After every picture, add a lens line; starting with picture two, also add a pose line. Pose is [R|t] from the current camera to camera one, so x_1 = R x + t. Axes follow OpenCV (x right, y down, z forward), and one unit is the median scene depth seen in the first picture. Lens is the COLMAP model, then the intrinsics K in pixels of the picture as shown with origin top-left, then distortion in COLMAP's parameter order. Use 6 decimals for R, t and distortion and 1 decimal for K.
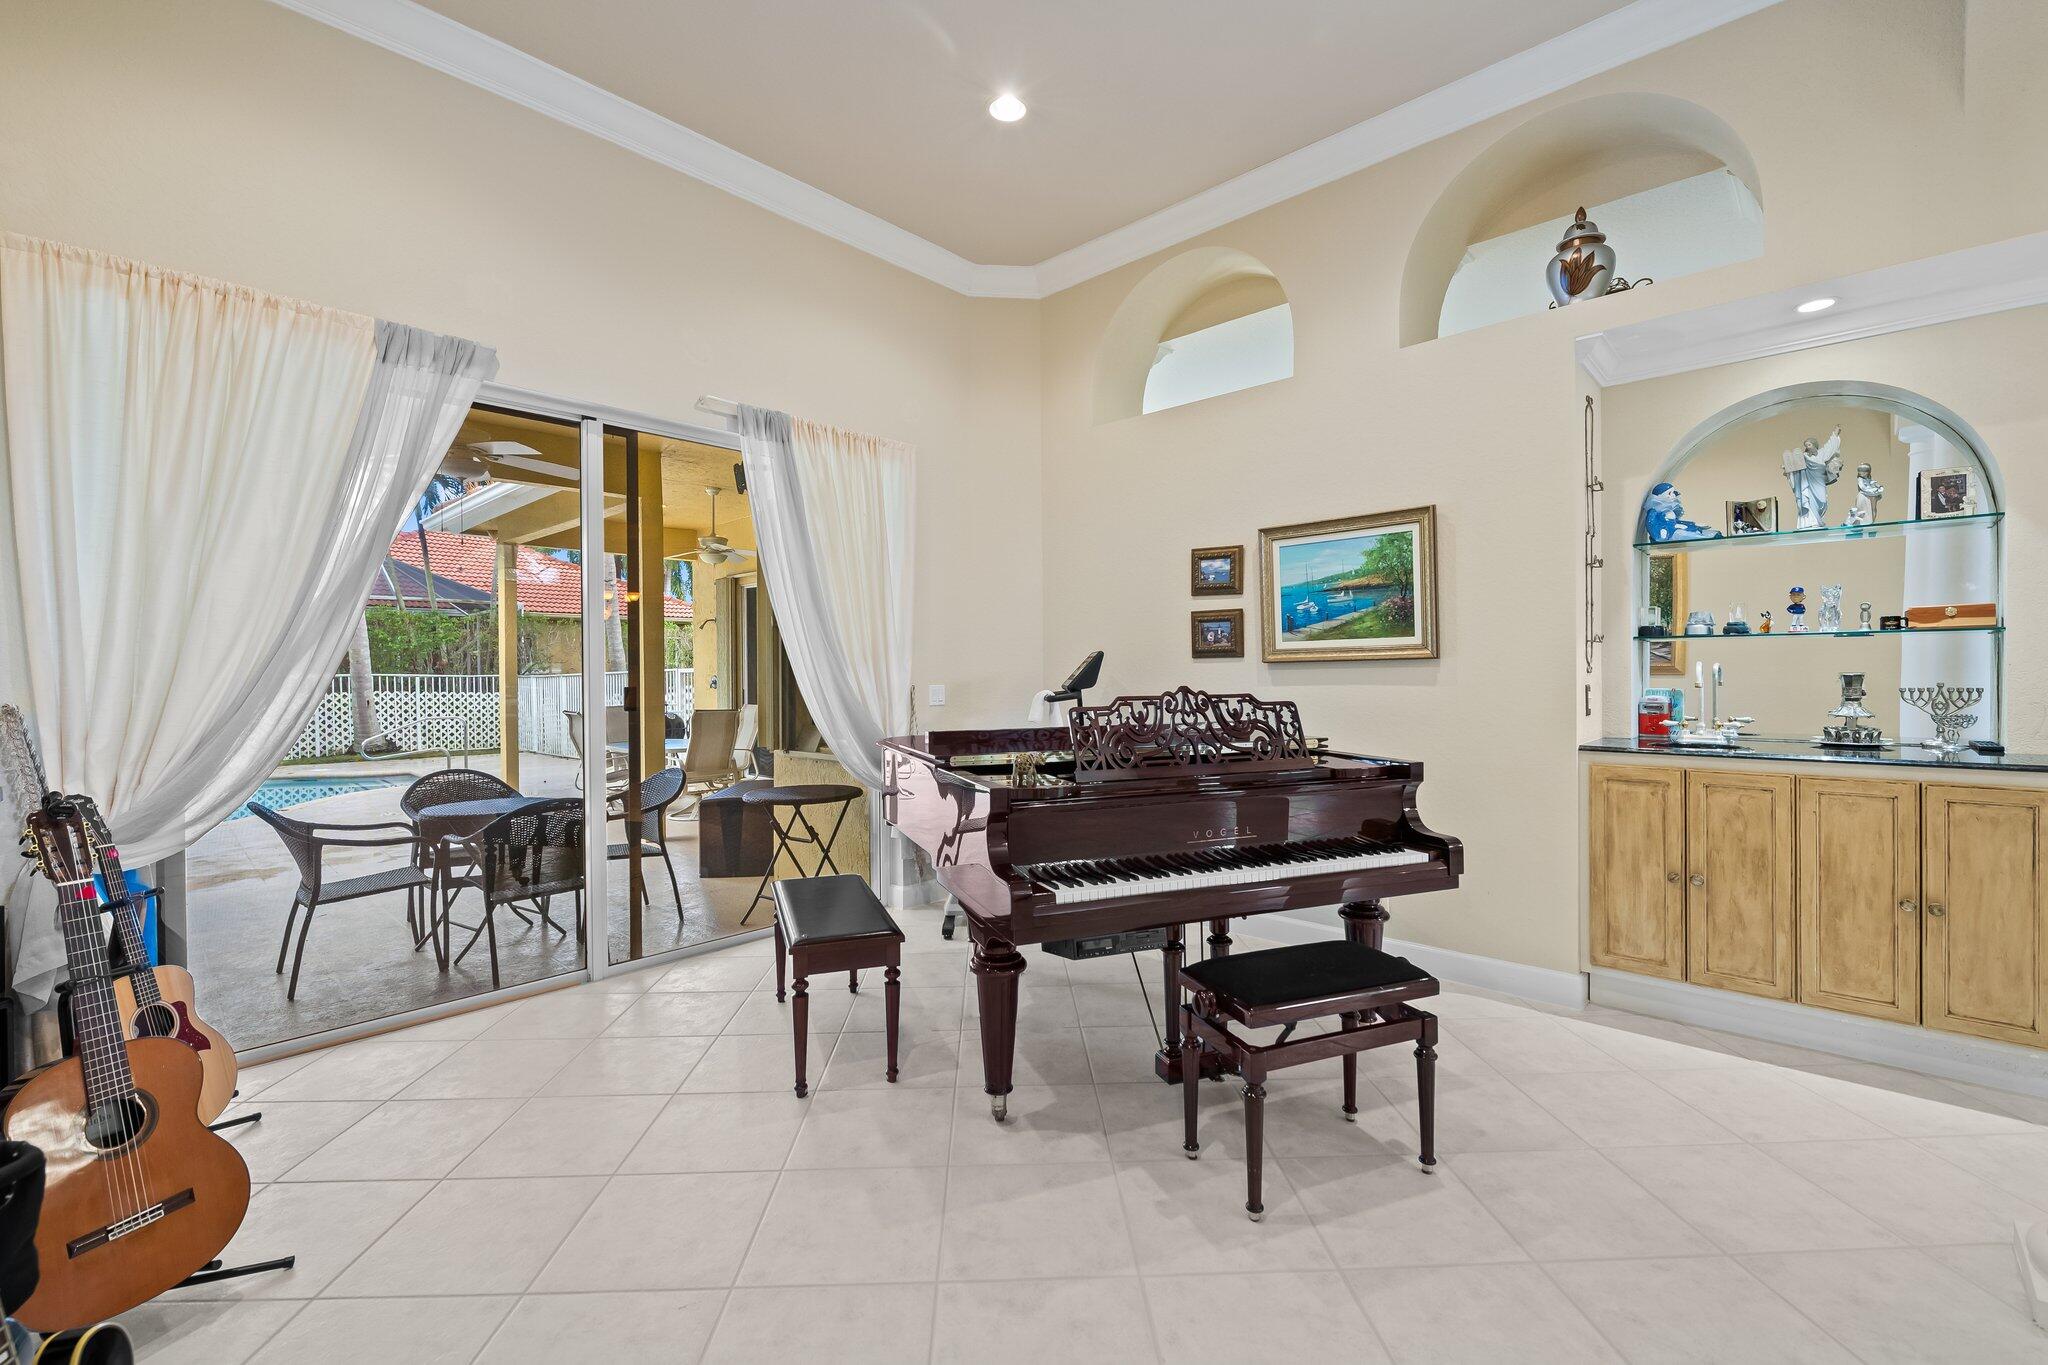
lens RADIAL K [[889.8, 0, 1022.0], [0, 889.8, 679.2], [0, 0, 1]] dist [0.009134, -0.004912]
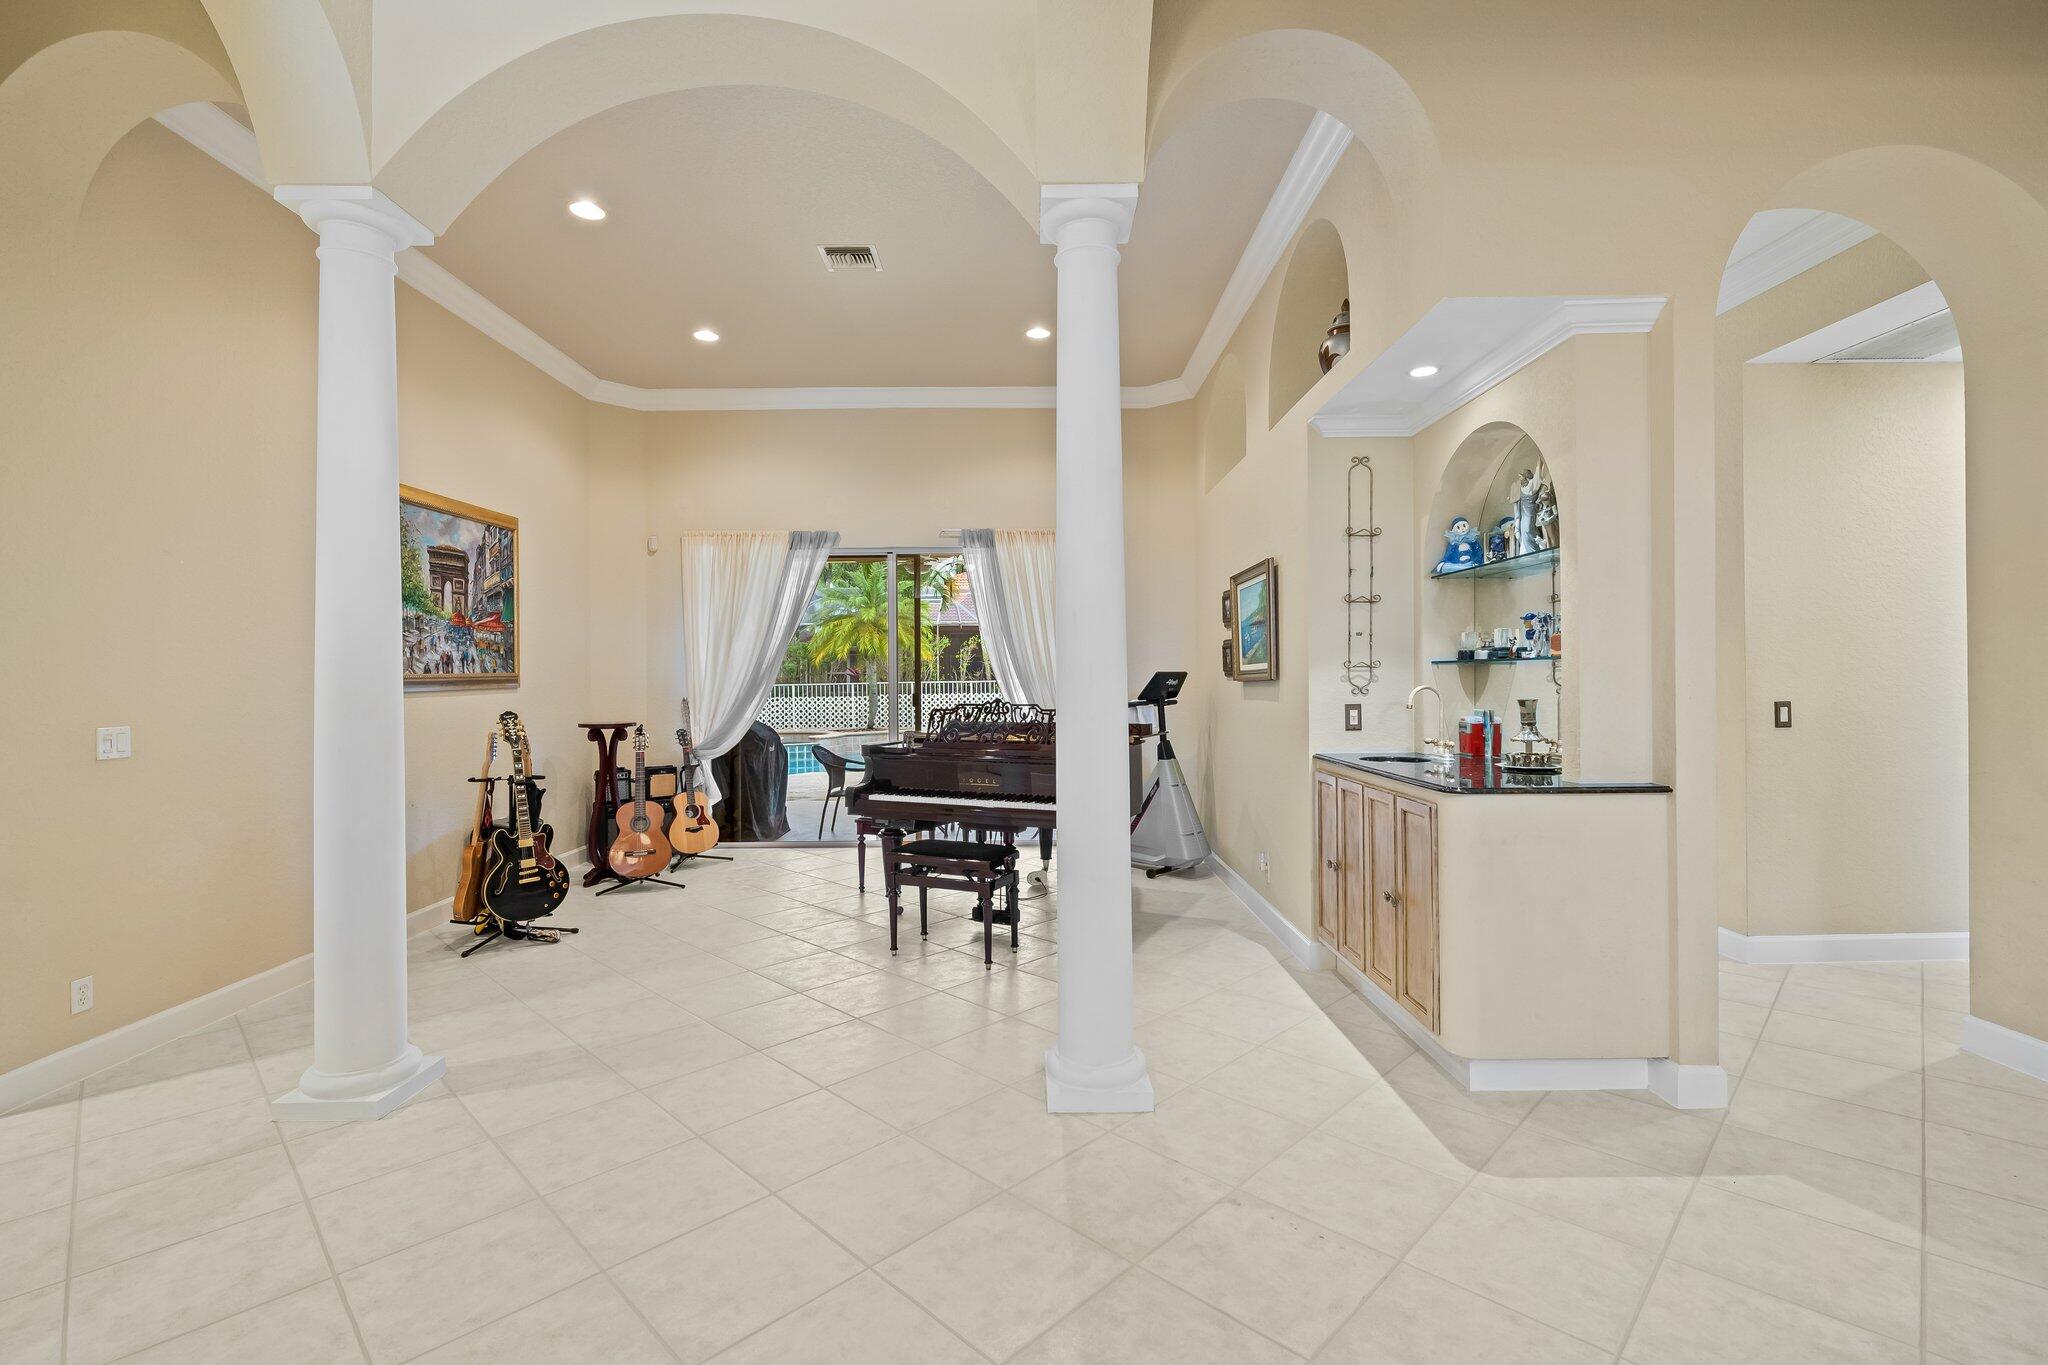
lens RADIAL K [[889.8, 0, 1022.0], [0, 889.8, 679.2], [0, 0, 1]] dist [0.009134, -0.004912]
pose [[0.691221, 0.004240, -0.722631, 1.328571], [-0.004378, 0.999989, 0.001679, -0.029738], [0.722630, 0.002003, 0.691232, -0.142824]]
